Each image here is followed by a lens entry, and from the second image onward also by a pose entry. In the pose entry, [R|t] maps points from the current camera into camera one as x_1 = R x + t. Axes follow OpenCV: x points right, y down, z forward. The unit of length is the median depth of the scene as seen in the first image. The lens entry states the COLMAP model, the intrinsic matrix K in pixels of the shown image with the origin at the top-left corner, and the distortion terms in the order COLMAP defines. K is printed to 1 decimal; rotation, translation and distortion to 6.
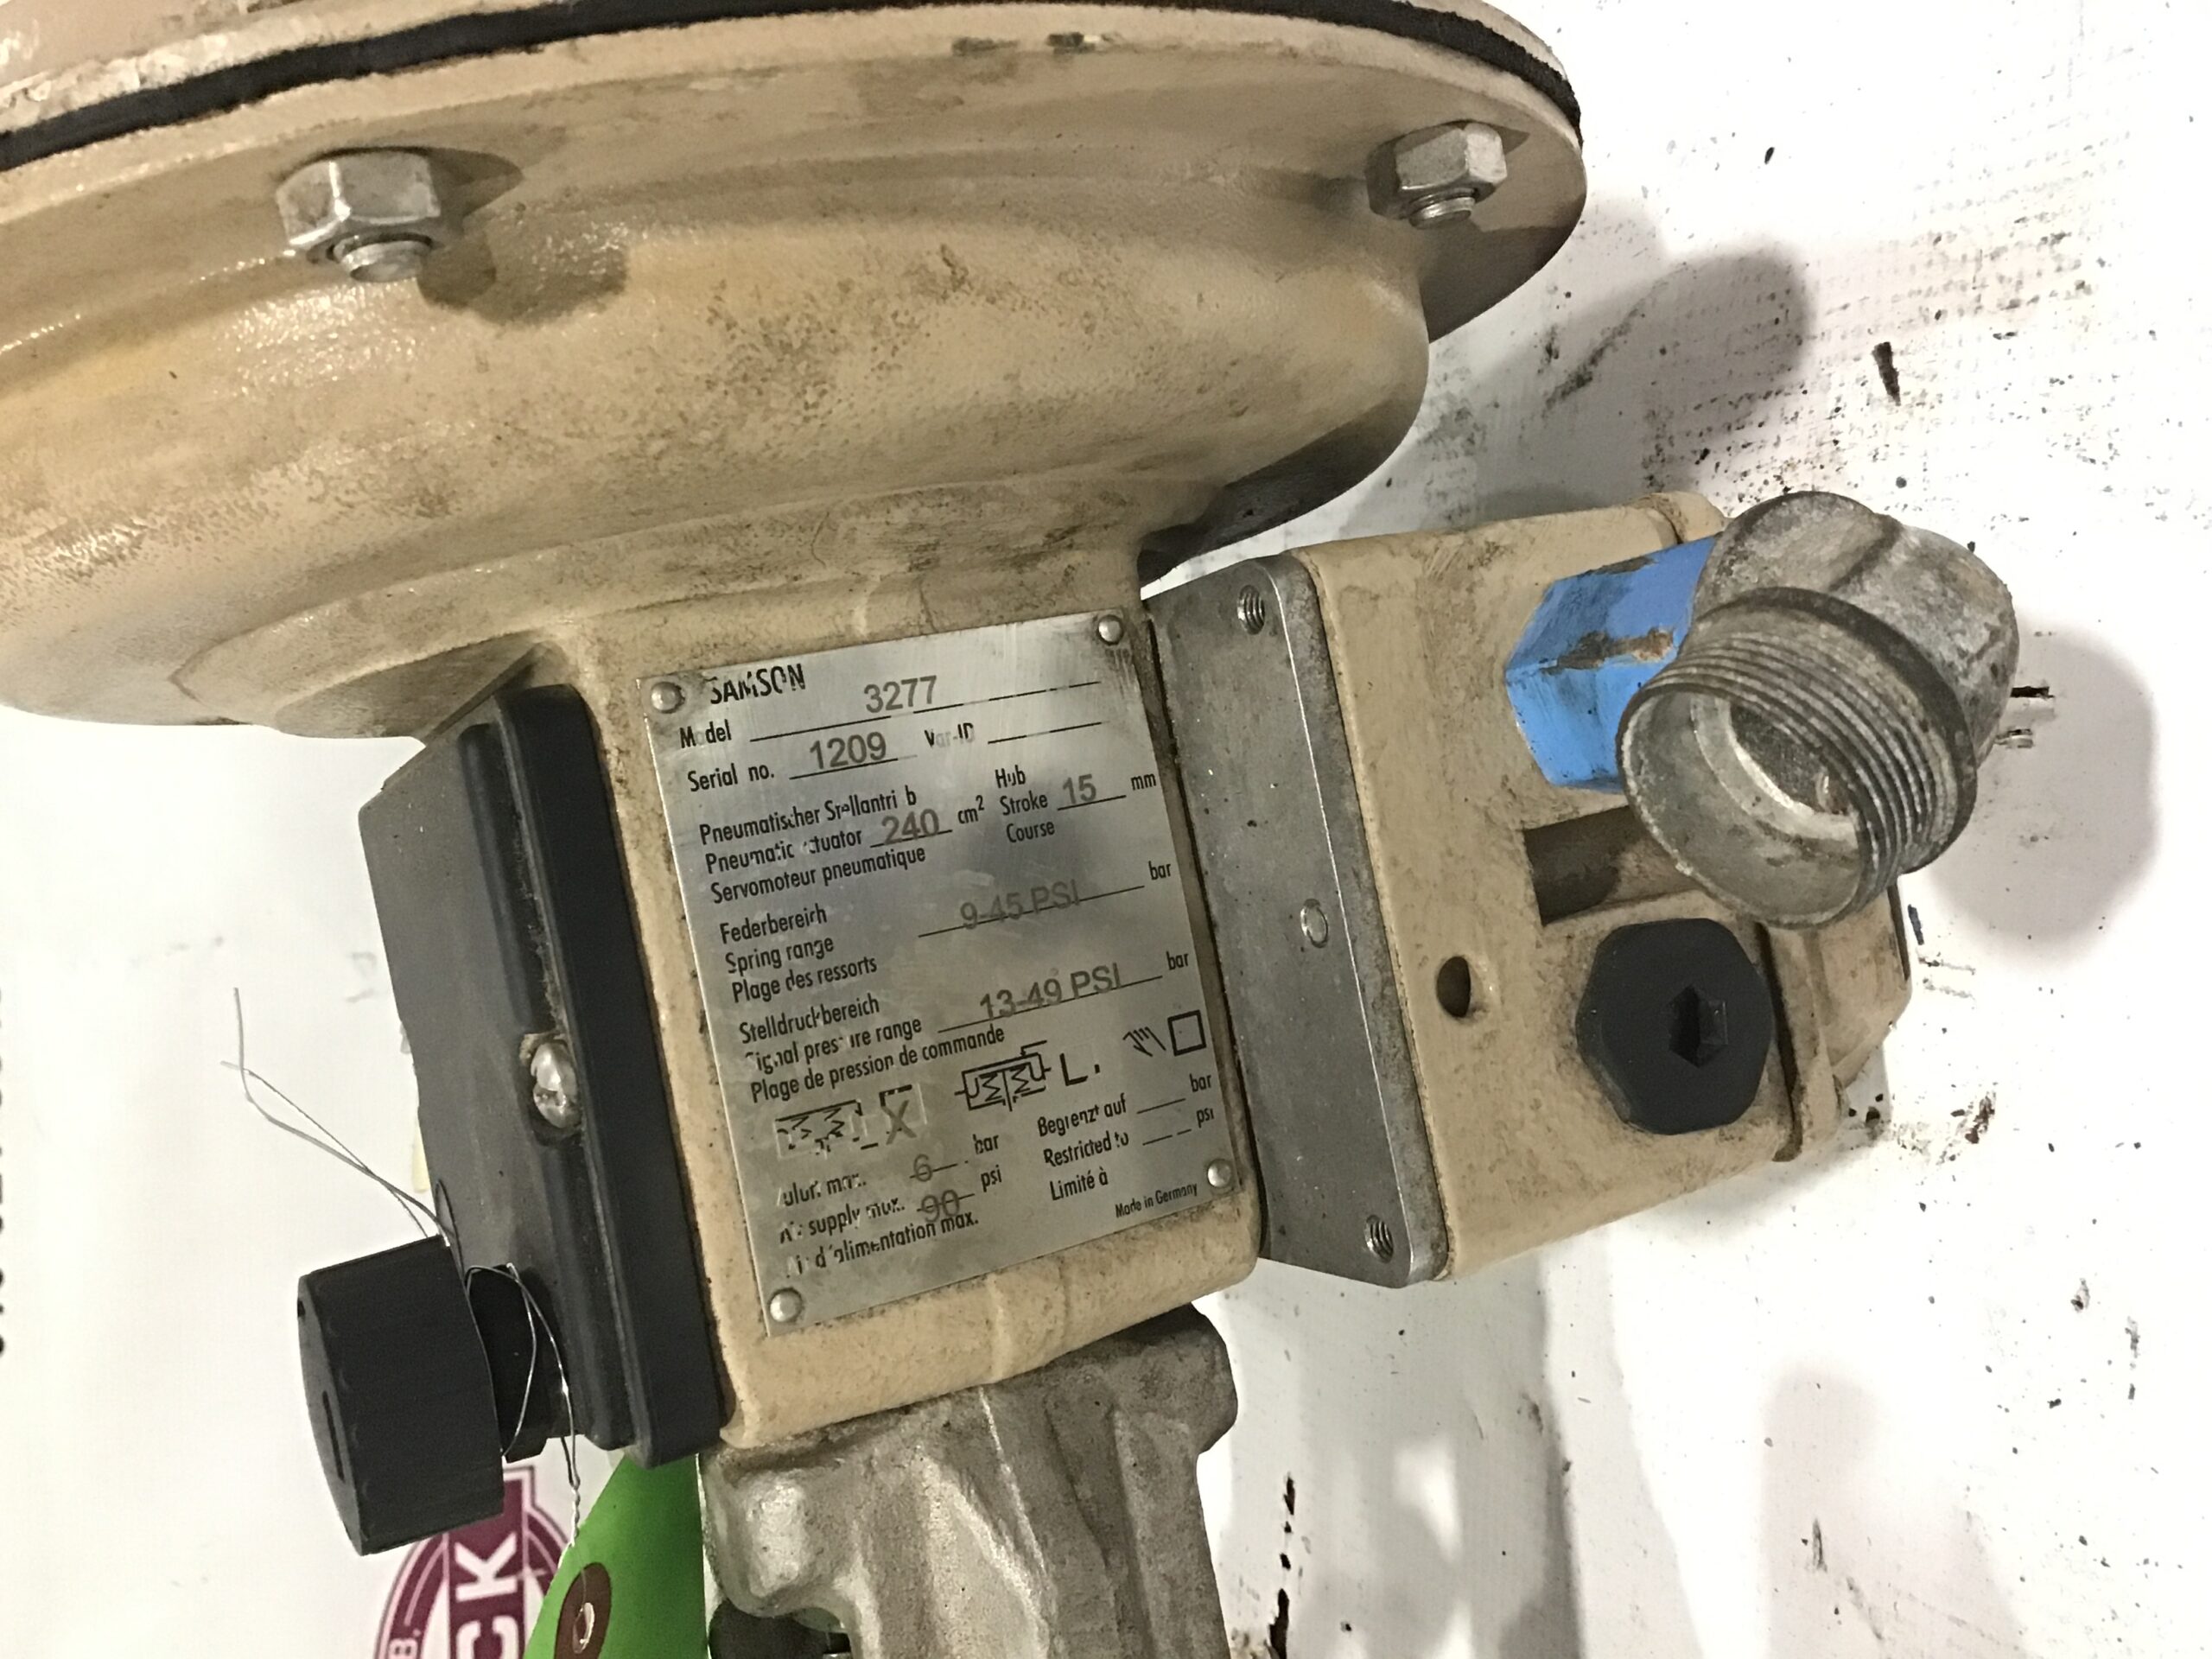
lens RADIAL K [[2007.6, 0, 1117.5], [0, 2007.6, 787.8], [0, 0, 1]] dist [-0.008353, 0.000000]
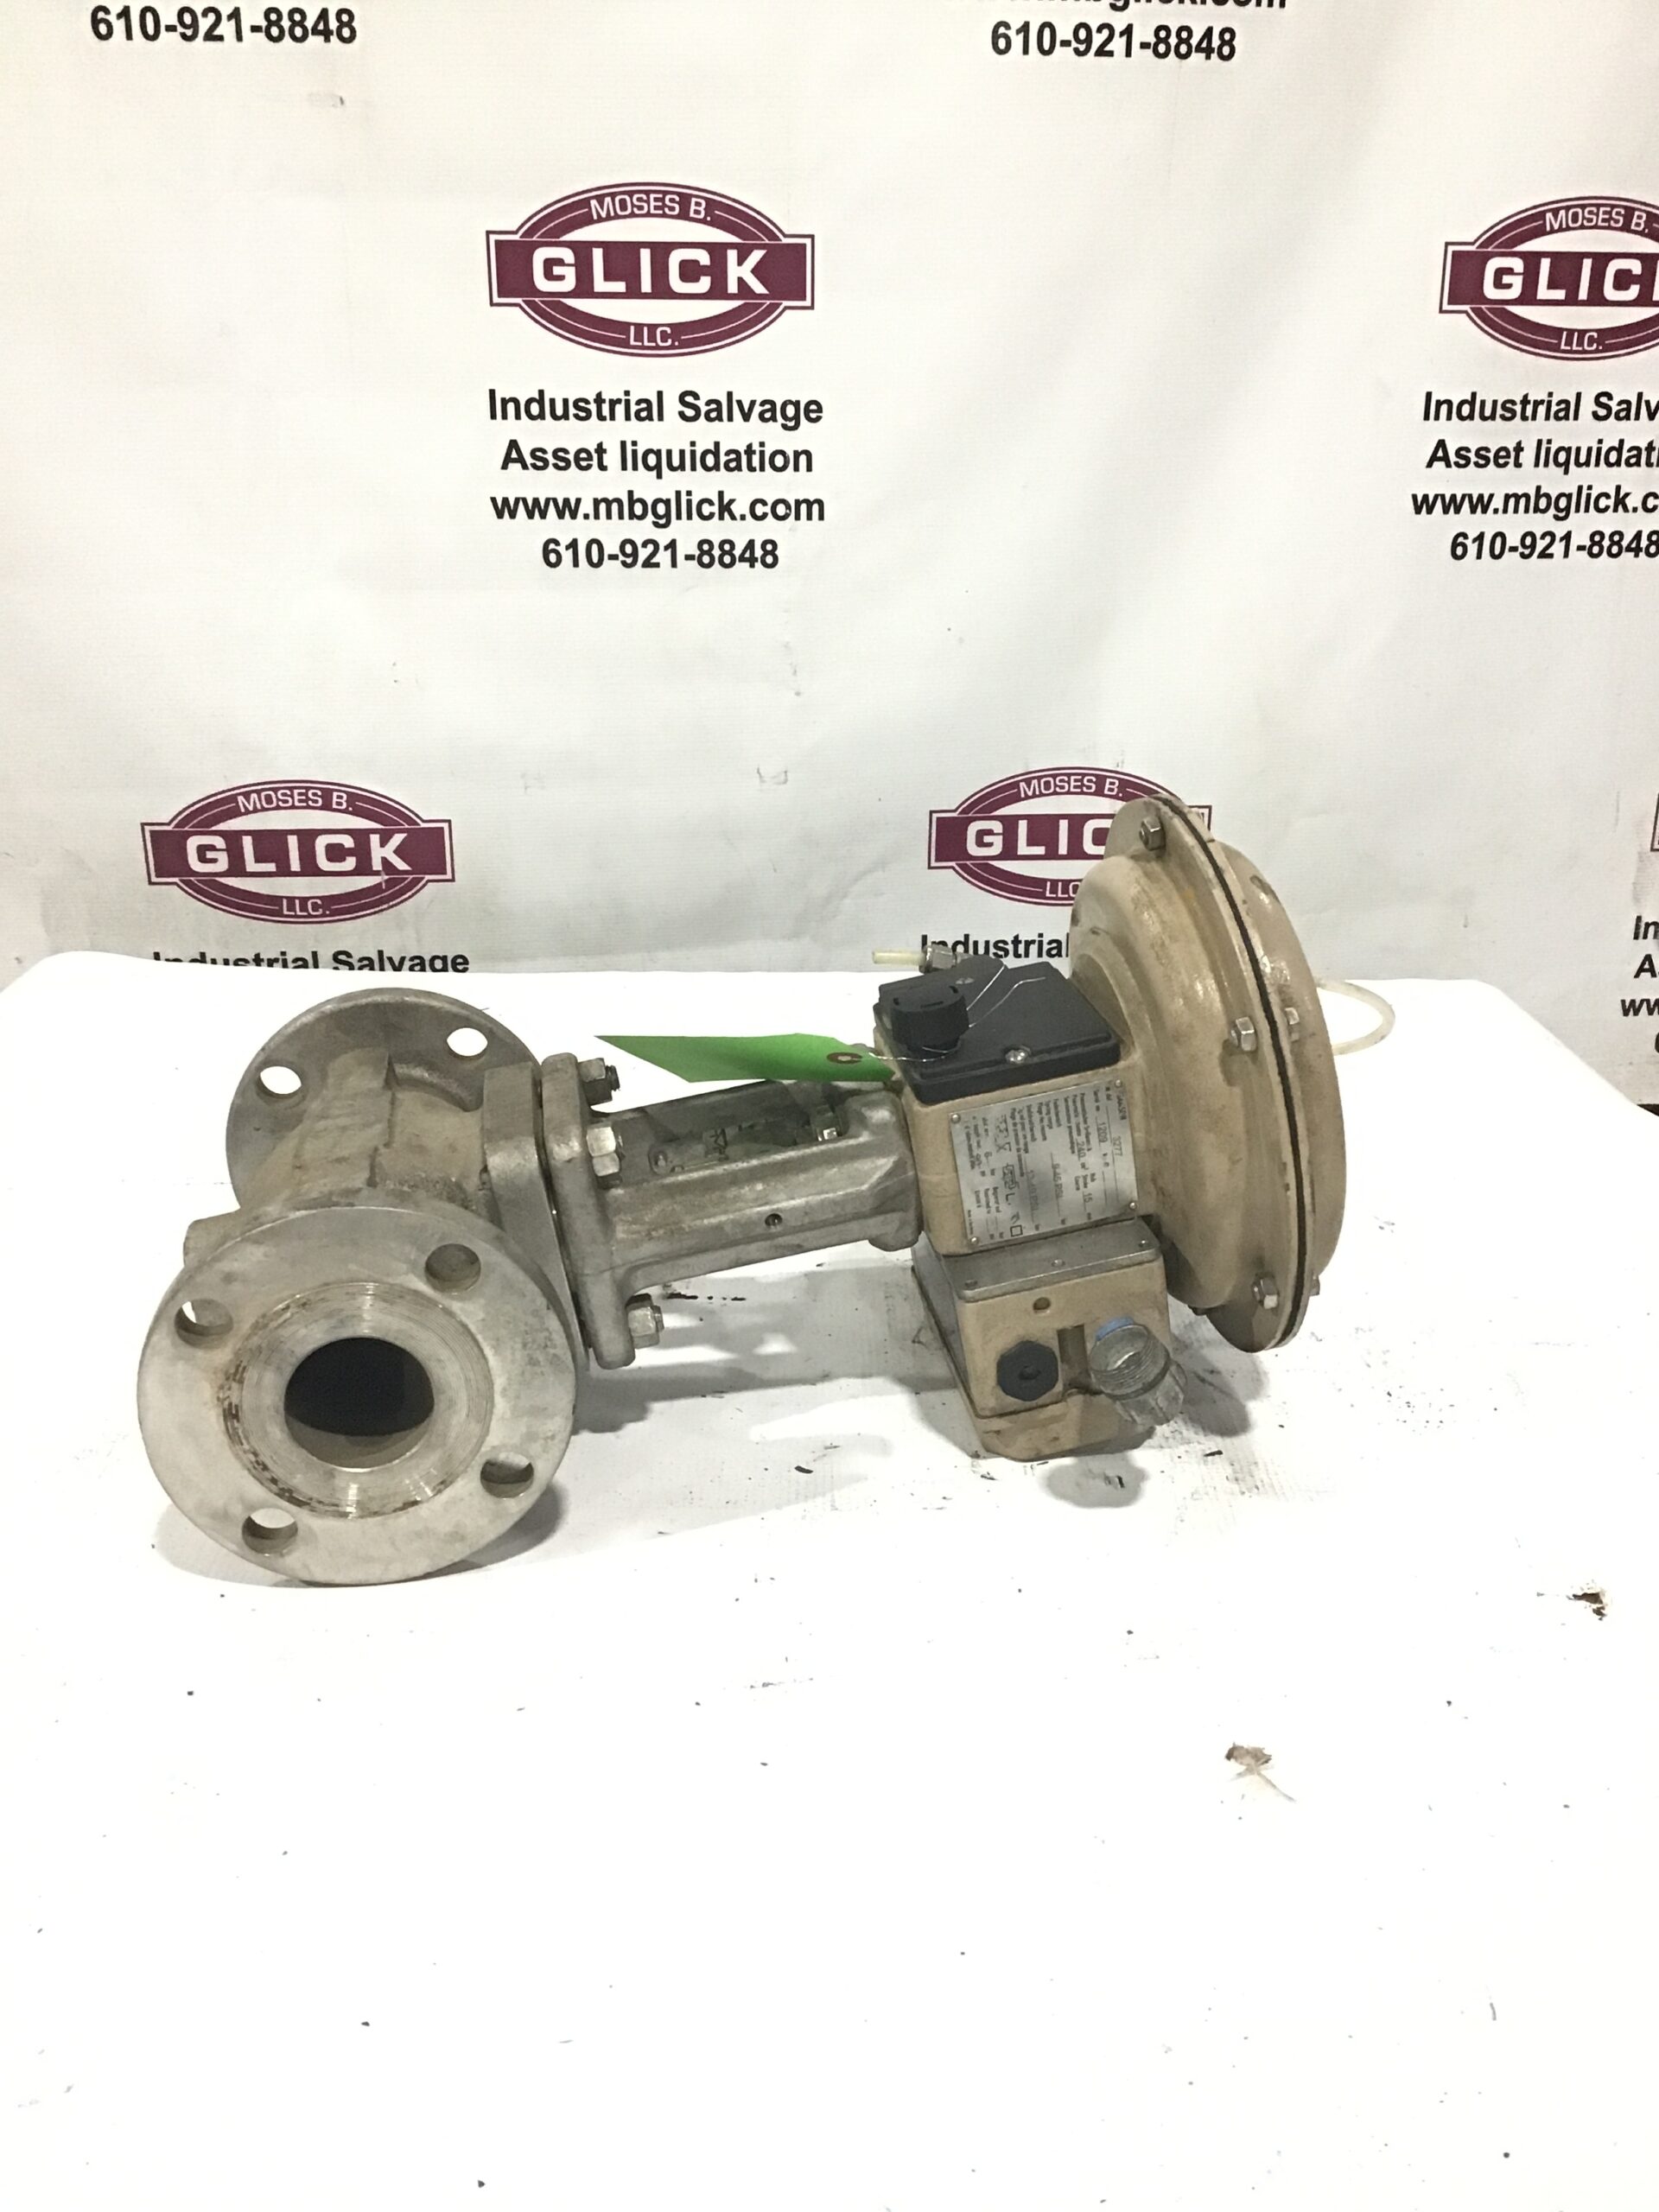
lens RADIAL K [[2007.6, 0, 882.5], [0, 2007.6, 1108.7], [0, 0, 1]] dist [-0.008353, 0.000000]
pose [[0.023048, 0.995716, -0.089542, 0.127271], [-0.995911, 0.015043, -0.089075, 0.642466], [-0.087347, 0.091229, 0.991992, -2.349899]]
